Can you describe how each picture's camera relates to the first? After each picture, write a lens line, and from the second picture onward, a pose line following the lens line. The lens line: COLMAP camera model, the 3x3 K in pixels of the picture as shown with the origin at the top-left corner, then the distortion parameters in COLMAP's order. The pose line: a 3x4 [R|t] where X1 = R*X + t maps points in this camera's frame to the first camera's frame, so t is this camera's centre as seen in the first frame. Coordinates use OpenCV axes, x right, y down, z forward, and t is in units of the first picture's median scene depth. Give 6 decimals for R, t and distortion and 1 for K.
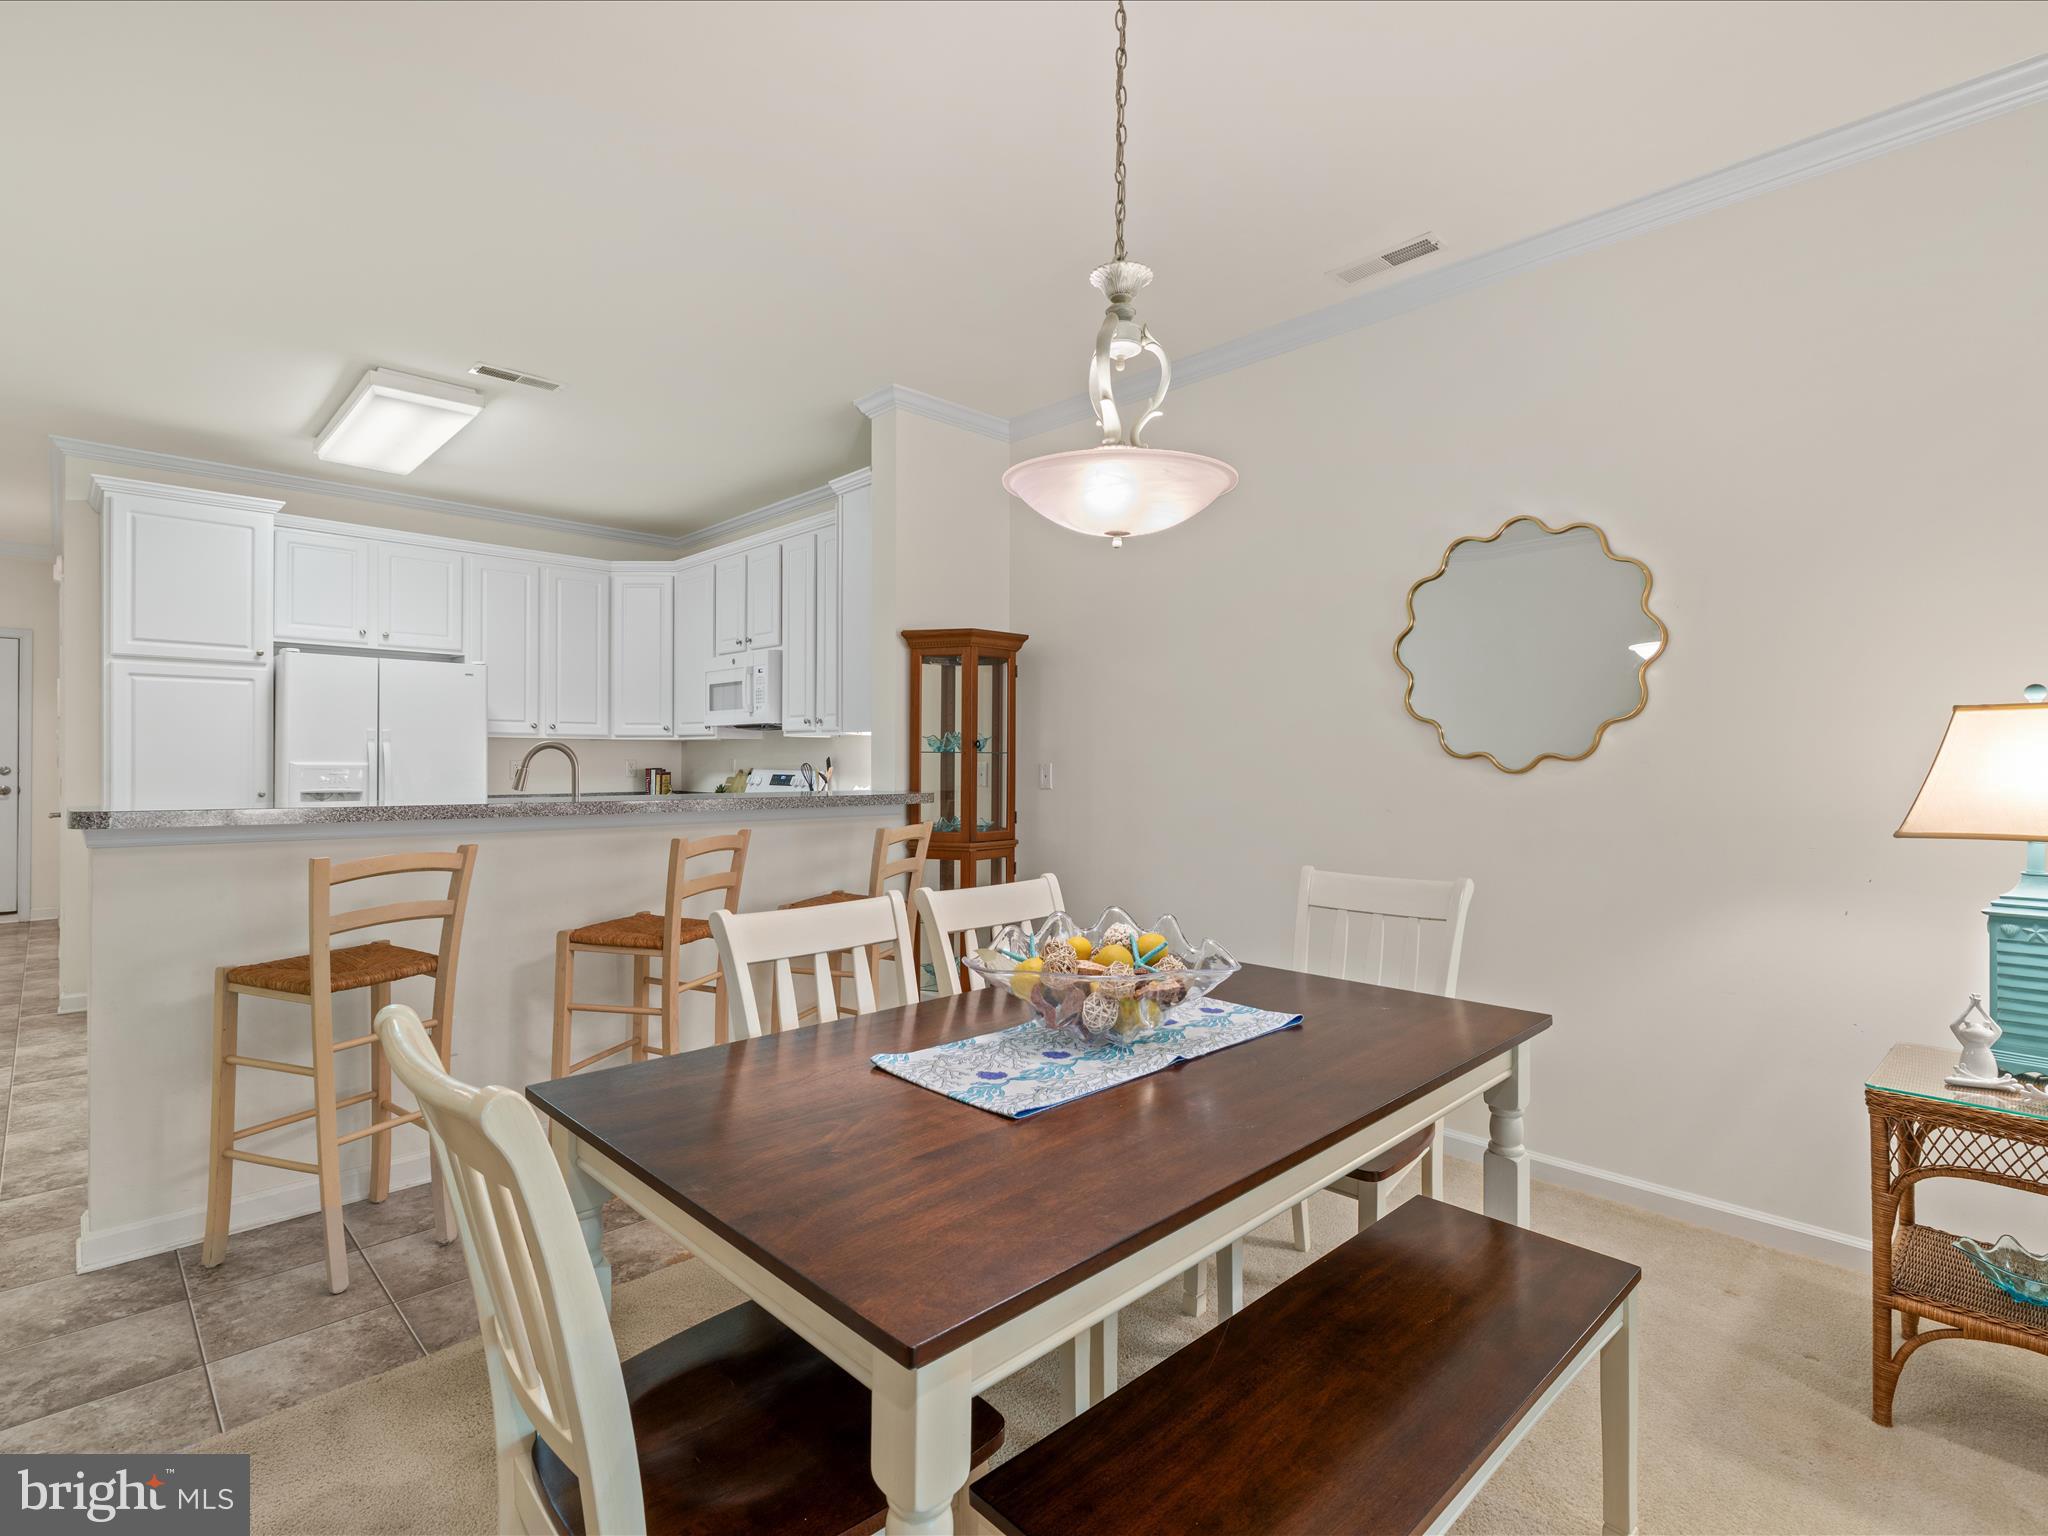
lens RADIAL K [[1001.1, 0, 1019.4], [0, 1001.1, 771.3], [0, 0, 1]] dist [-0.000080, 0.000897]
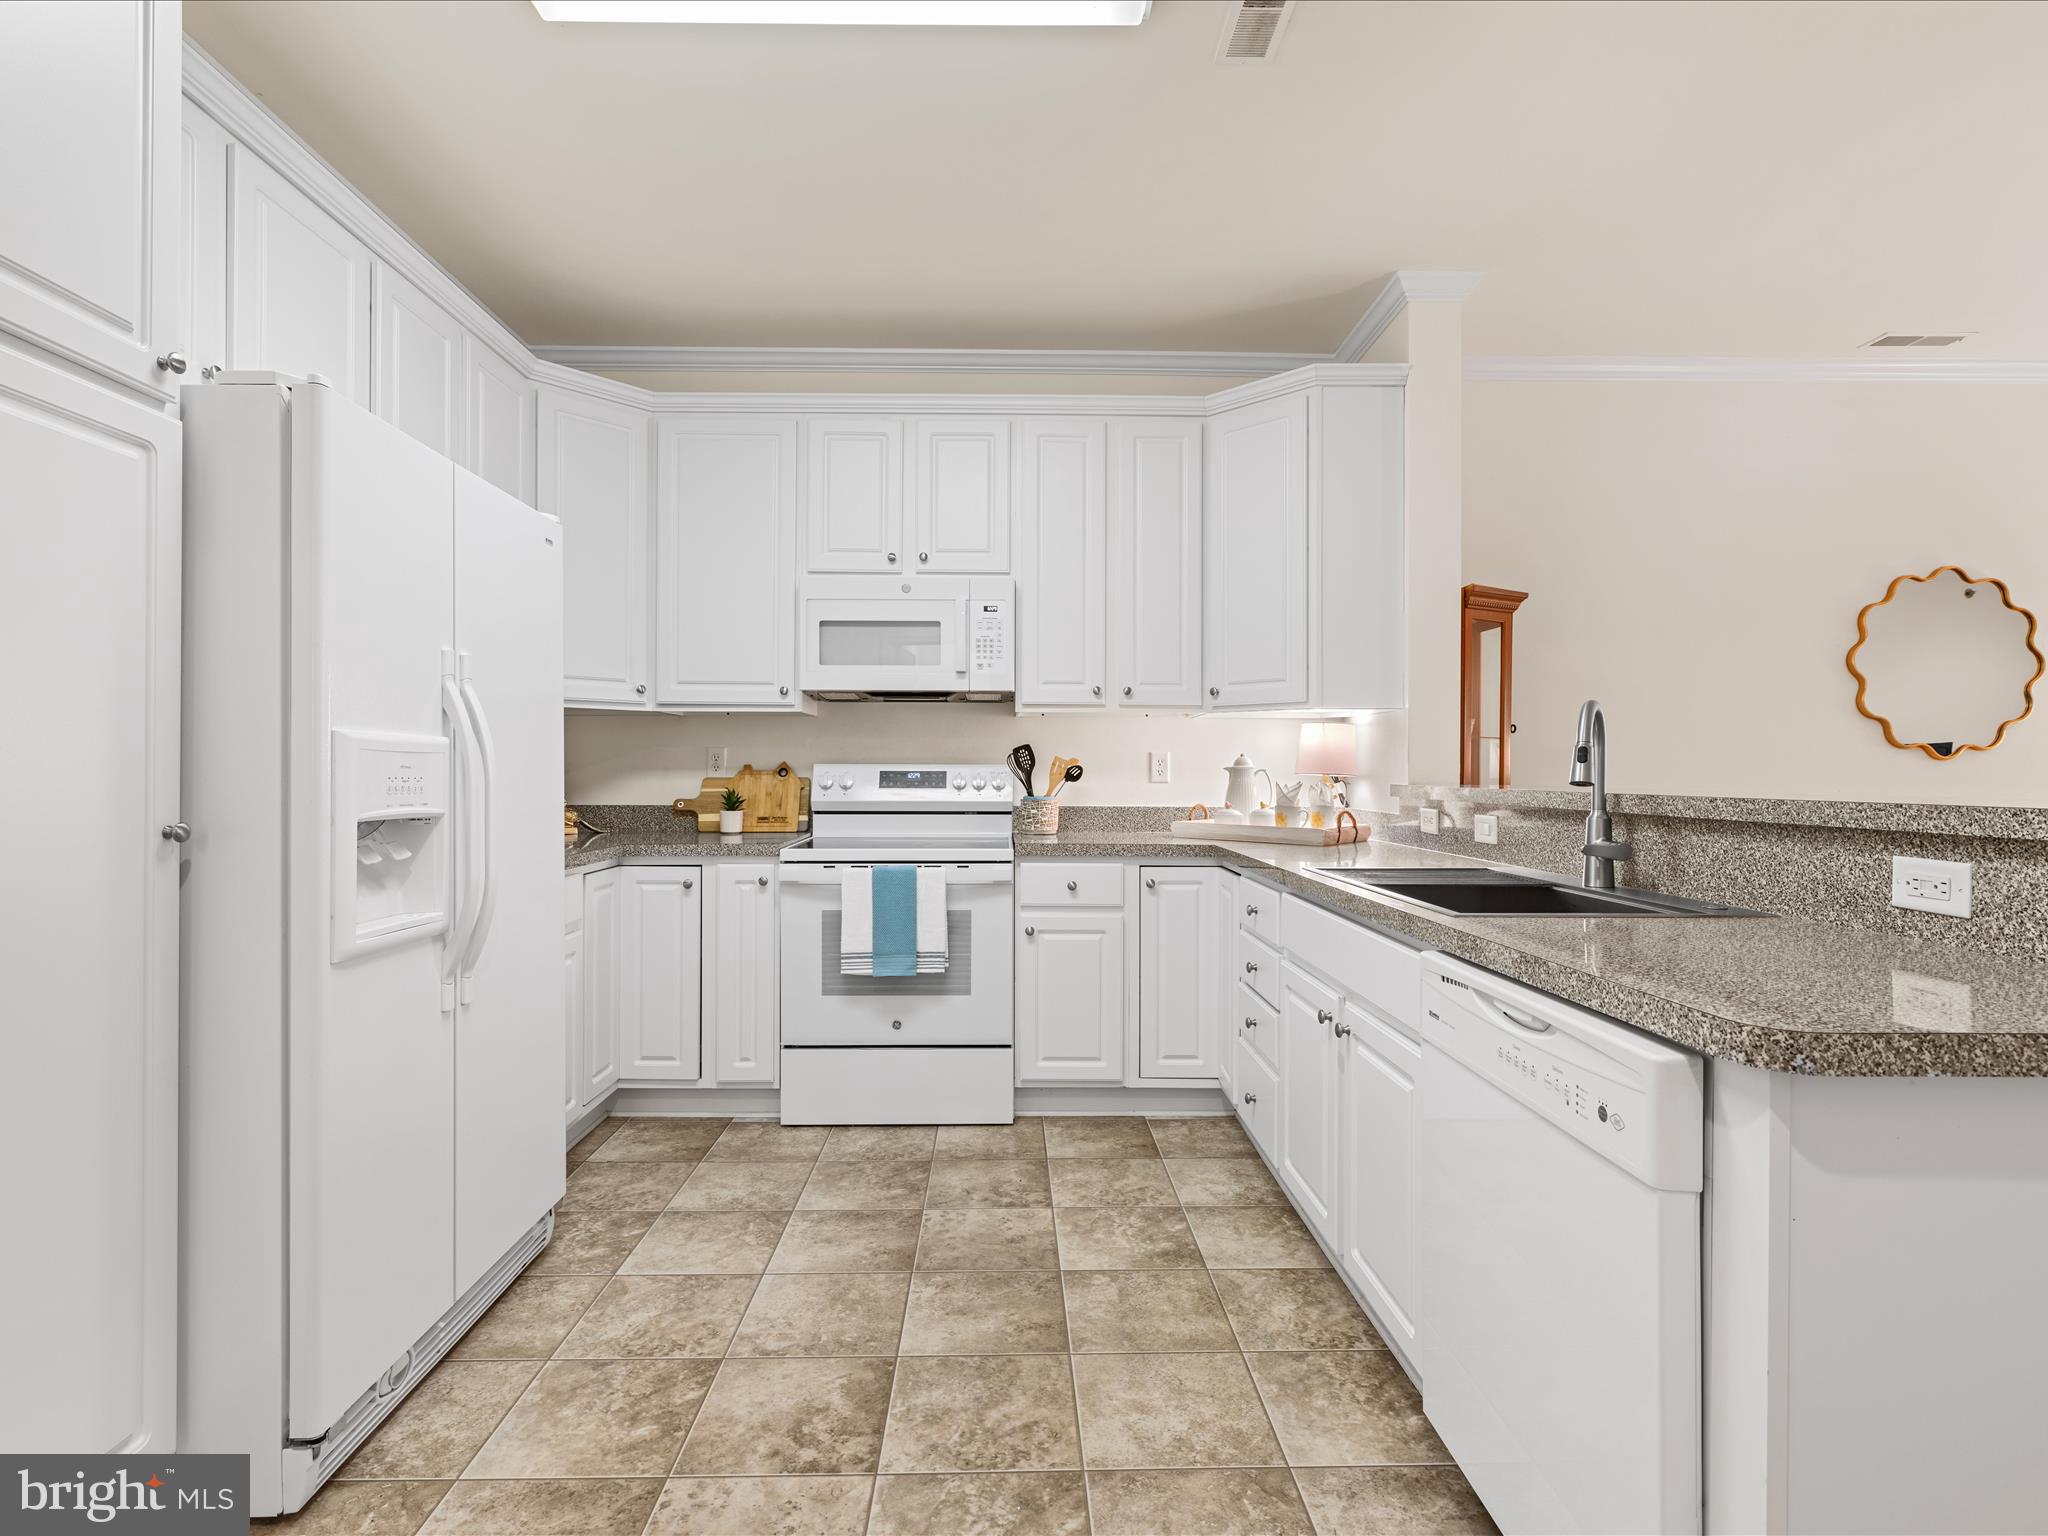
lens RADIAL K [[1010.1, 0, 1025.8], [0, 1010.1, 776.2], [0, 0, 1]] dist [-0.001852, 0.002248]
pose [[0.678827, -0.005933, 0.734274, -0.862151], [0.007500, 0.999971, 0.001147, 0.008244], [-0.734260, 0.004729, 0.678852, 0.645893]]
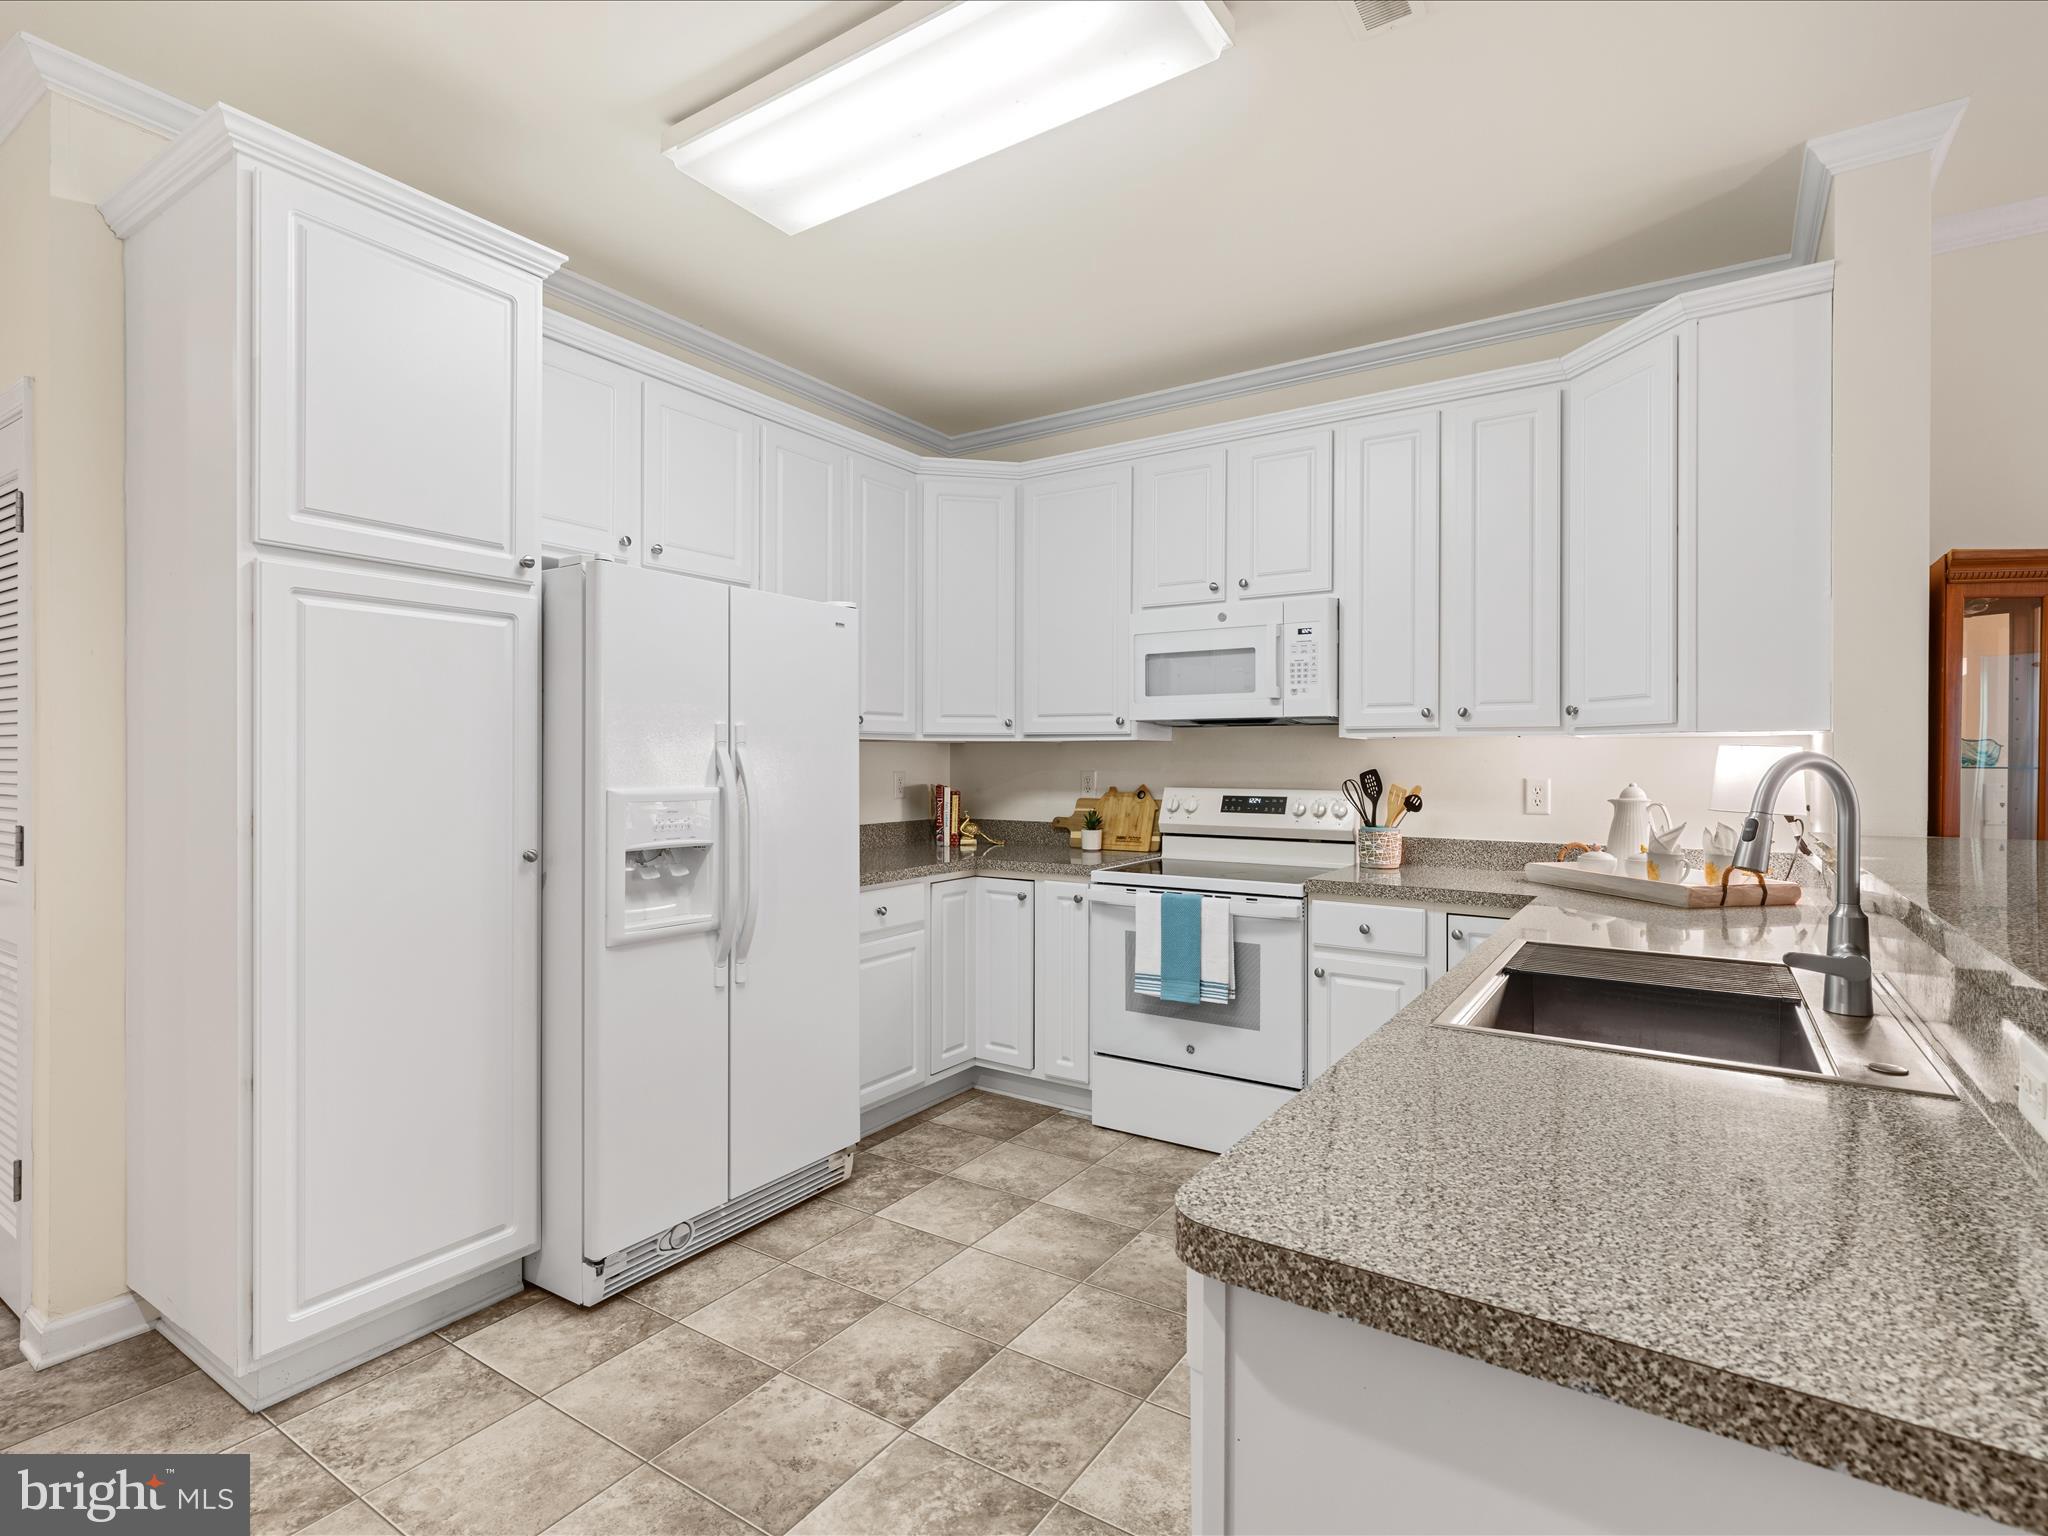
lens RADIAL K [[1026.0, 0, 1024.0], [0, 1026.0, 768.0], [0, 0, 1]] dist [-0.002239, 0.002493]
pose [[0.976736, -0.003536, 0.214417, -0.673756], [0.004015, 0.999990, -0.001796, -0.018383], [-0.214409, 0.002615, 0.976740, 0.498536]]
